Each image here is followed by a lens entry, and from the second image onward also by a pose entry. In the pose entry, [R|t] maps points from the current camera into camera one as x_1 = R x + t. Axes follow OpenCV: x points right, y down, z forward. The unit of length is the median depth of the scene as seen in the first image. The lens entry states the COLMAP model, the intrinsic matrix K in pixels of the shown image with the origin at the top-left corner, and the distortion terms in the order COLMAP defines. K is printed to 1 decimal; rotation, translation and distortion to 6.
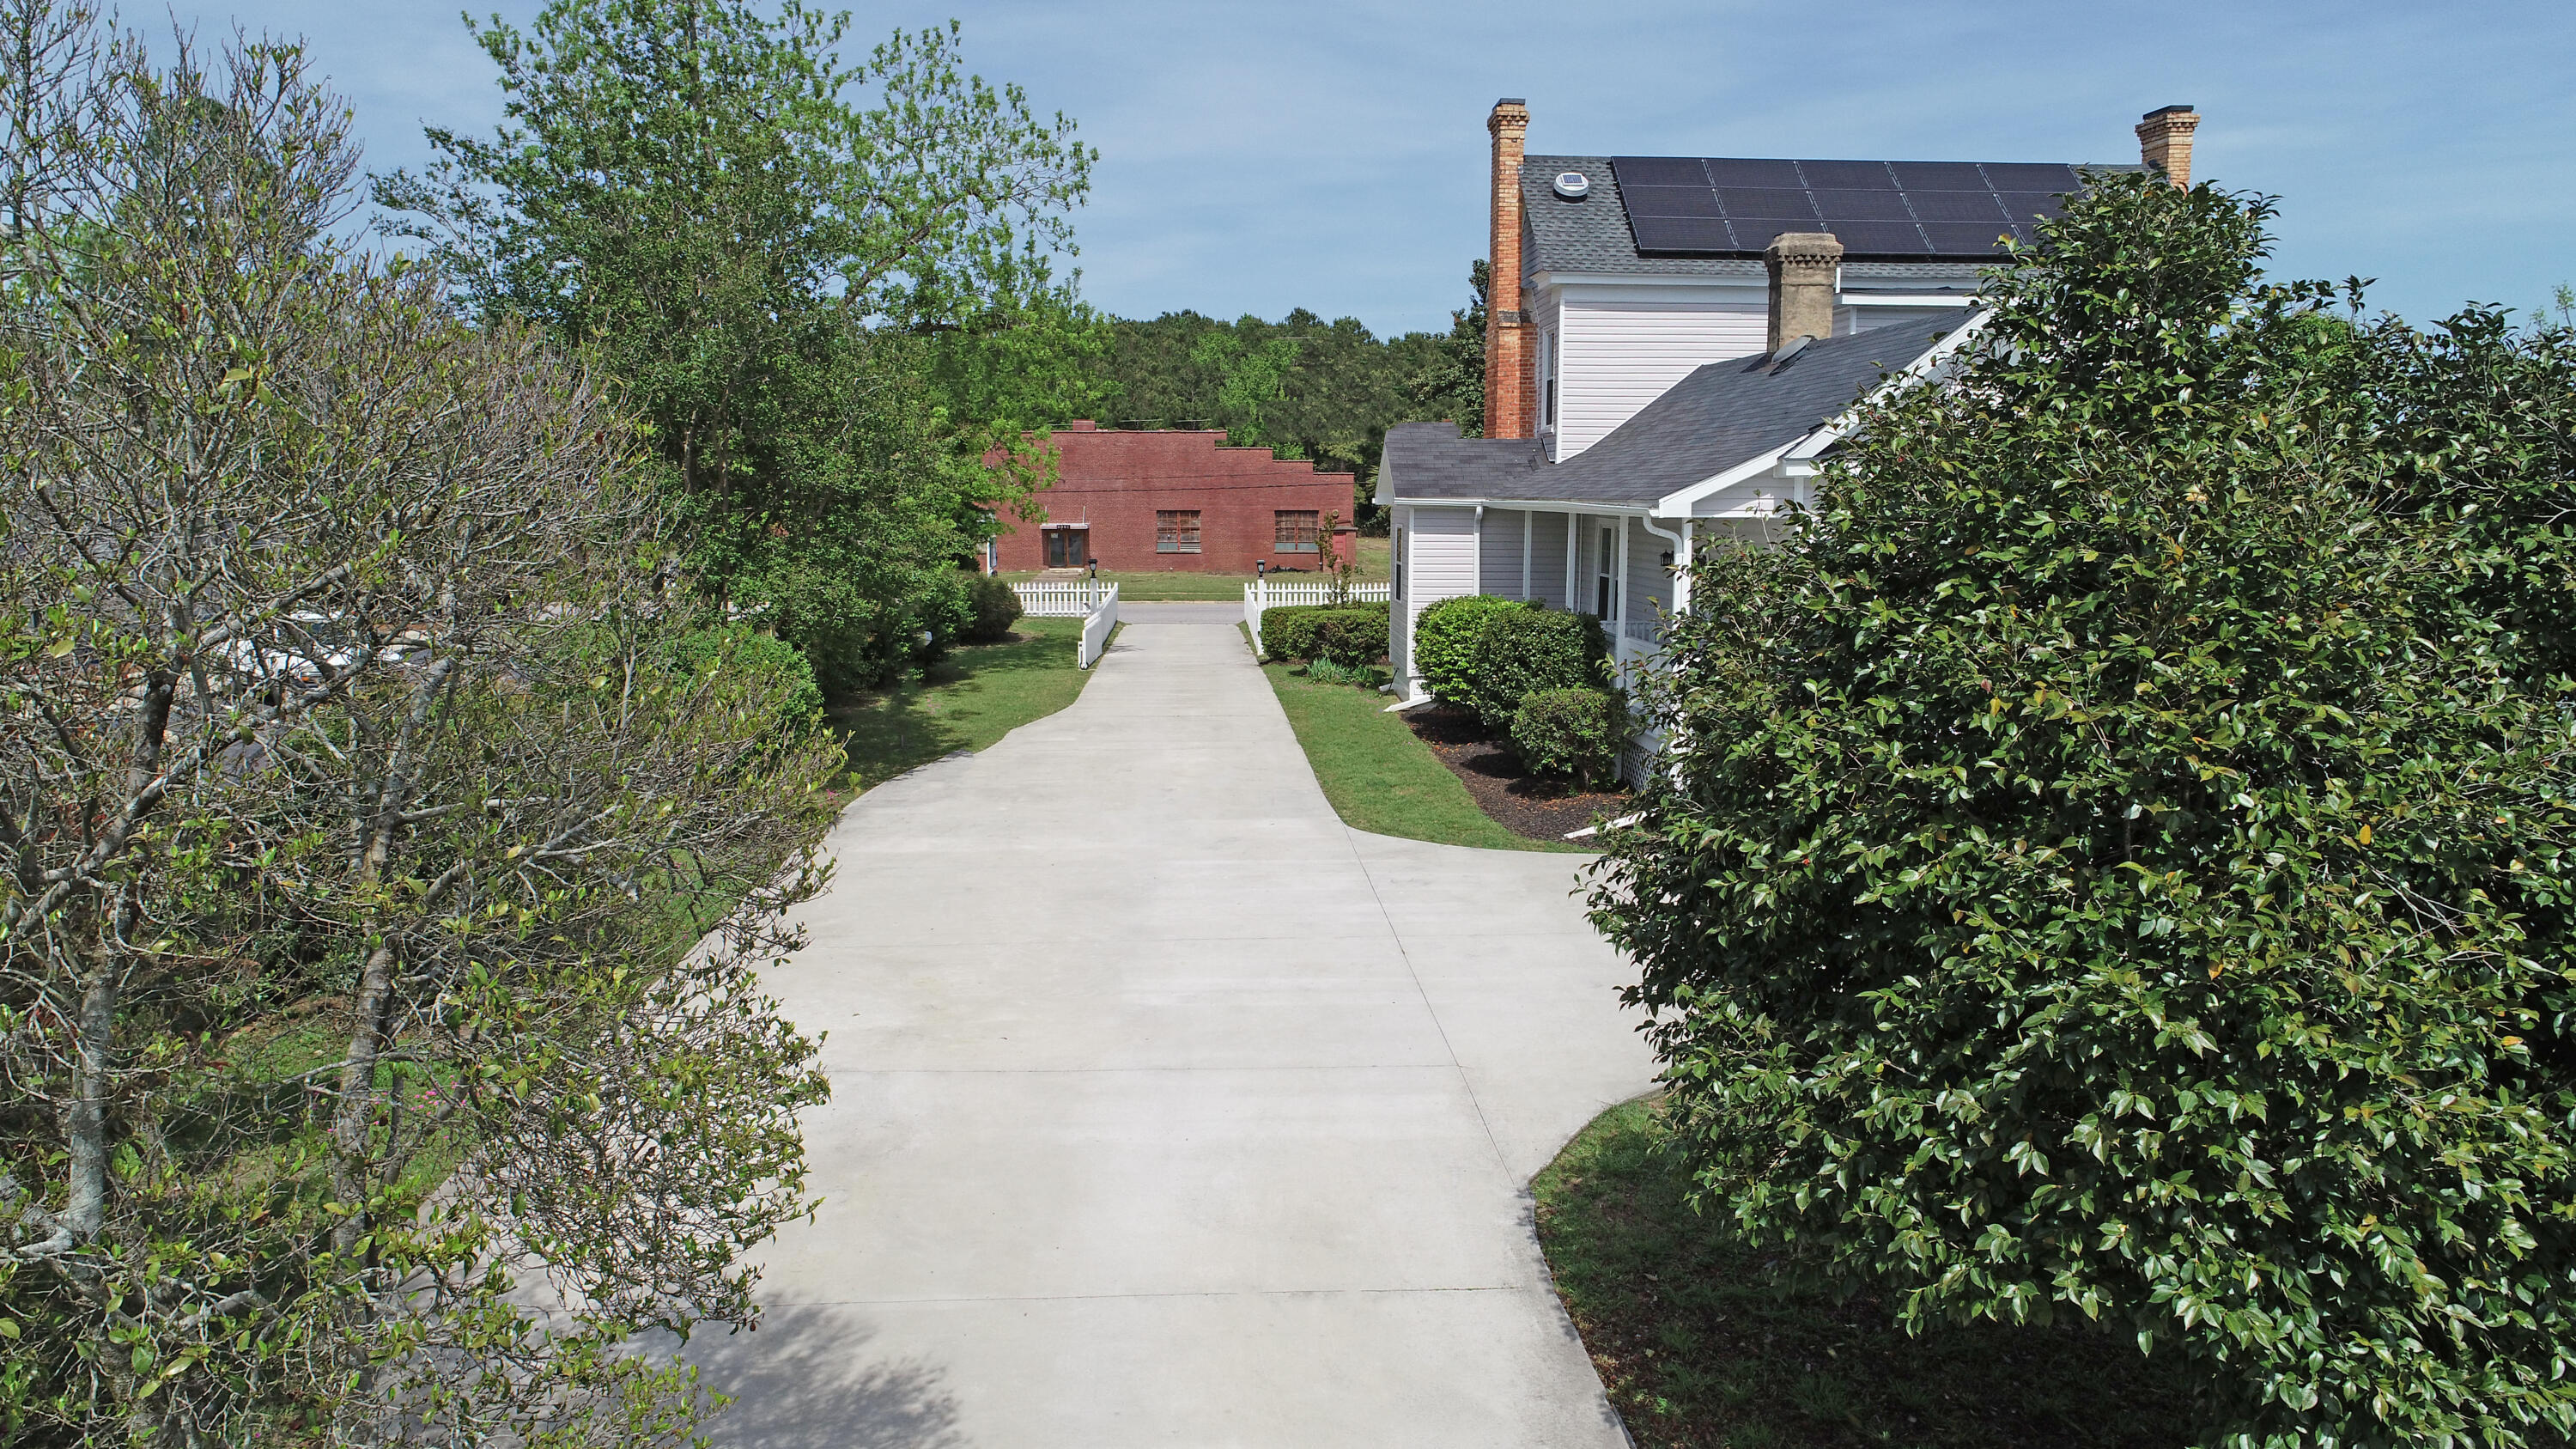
lens RADIAL K [[1699.1, 0, 1280.3], [0, 1699.1, 720.4], [0, 0, 1]] dist [-0.009277, 0.000833]
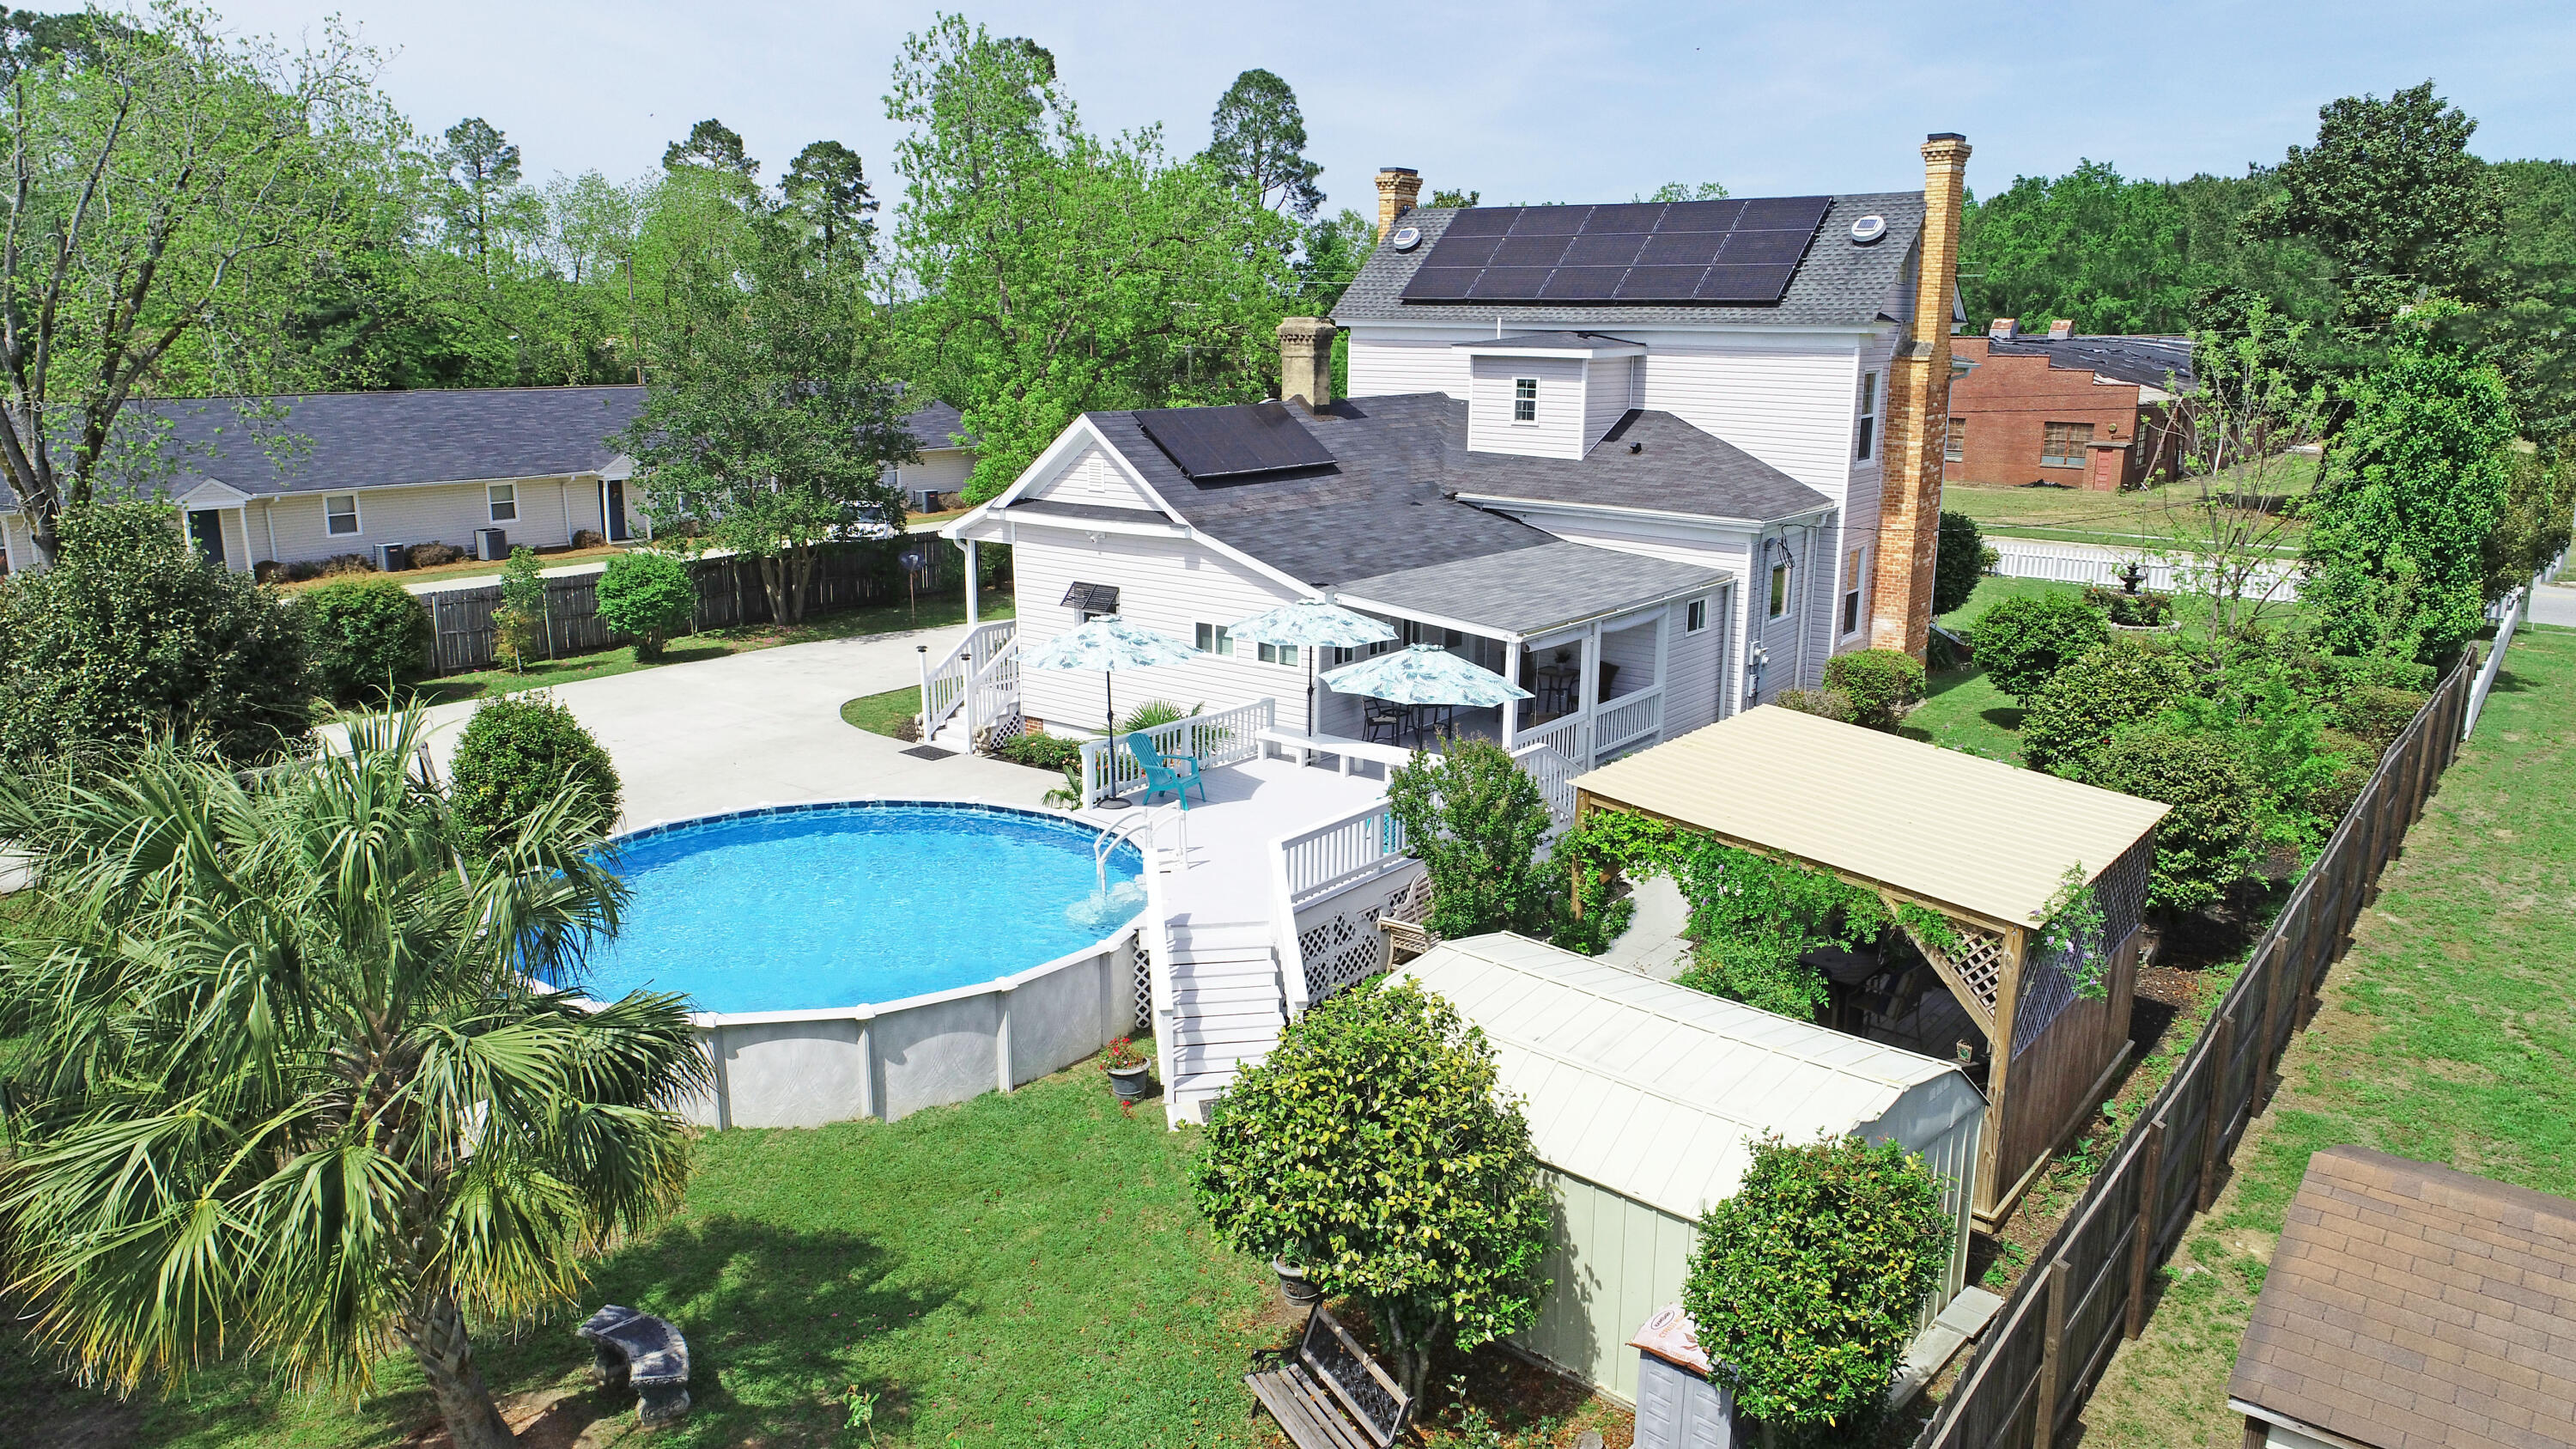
lens RADIAL K [[1699.1, 0, 1280.3], [0, 1699.1, 720.4], [0, 0, 1]] dist [-0.009277, 0.000833]
pose [[0.744482, 0.154701, -0.649473, 0.956766], [-0.094341, 0.987399, 0.127052, -0.114435], [0.660944, -0.033316, 0.749695, -0.009467]]
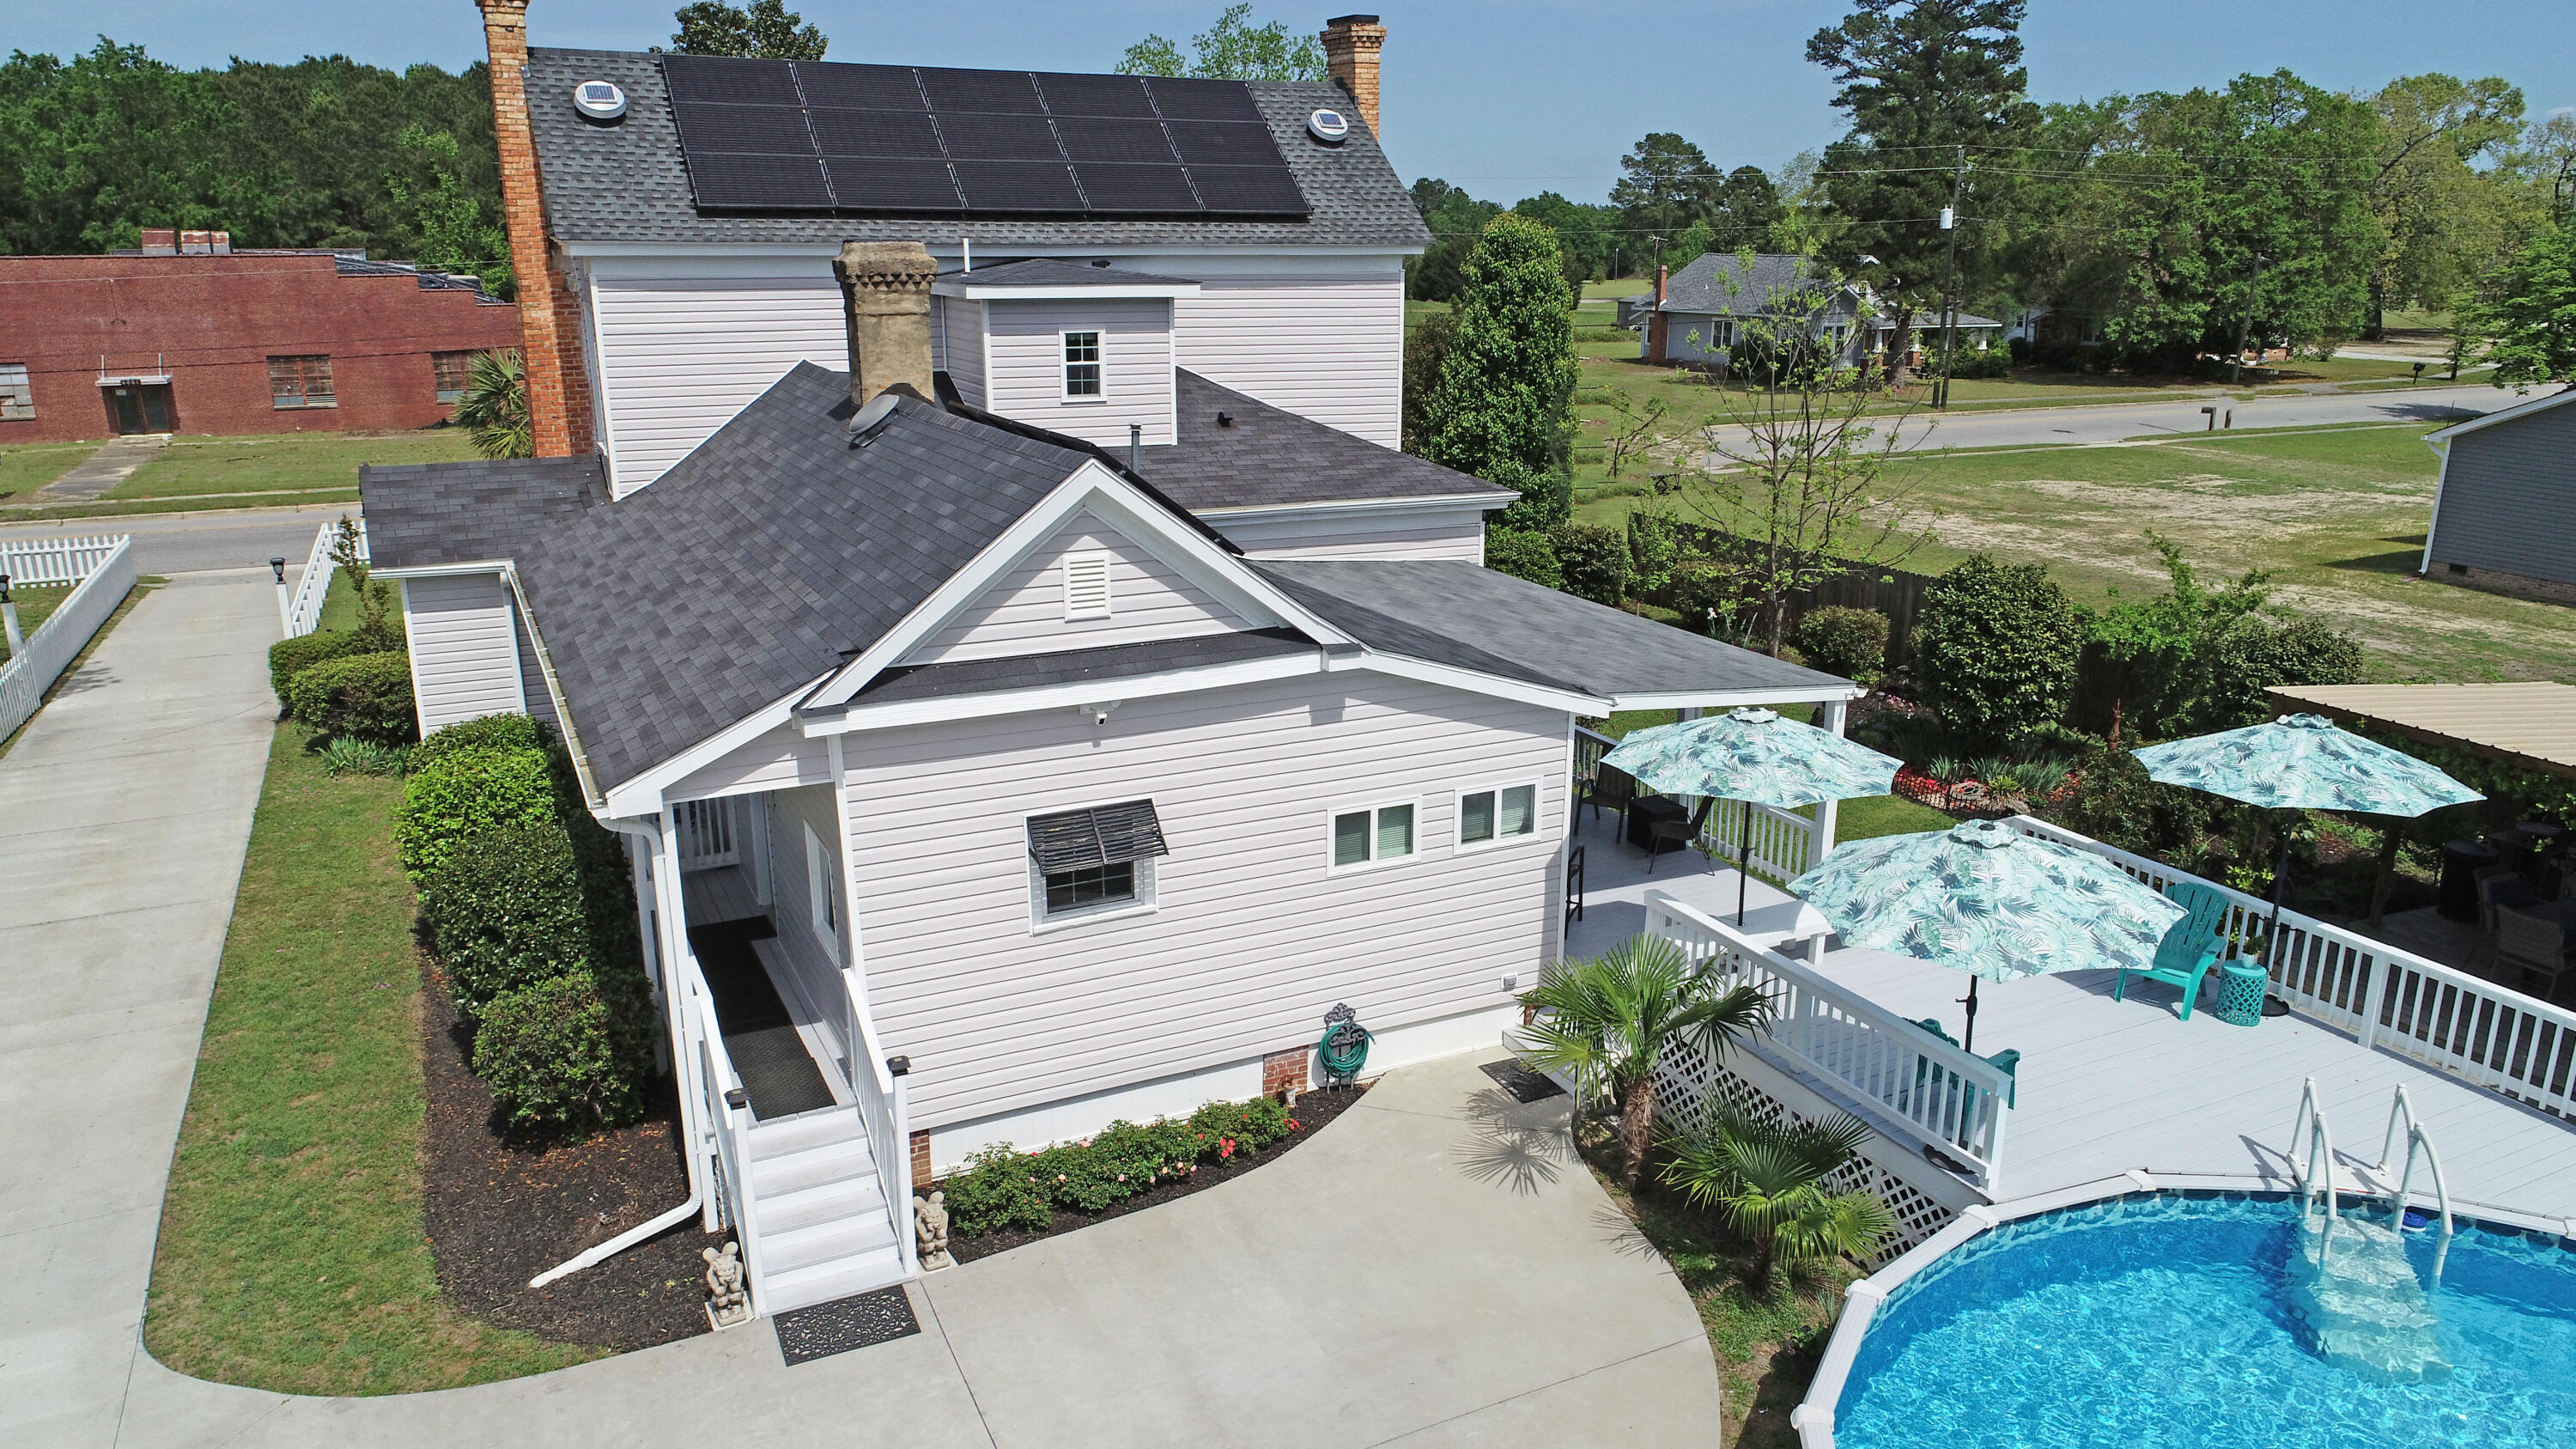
lens RADIAL K [[1699.1, 0, 1280.3], [0, 1699.1, 720.4], [0, 0, 1]] dist [-0.009277, 0.000833]
pose [[0.919283, -0.108207, 0.378431, 0.135061], [0.053560, 0.986915, 0.152087, -0.148922], [-0.389936, -0.119542, 0.913050, 0.201220]]
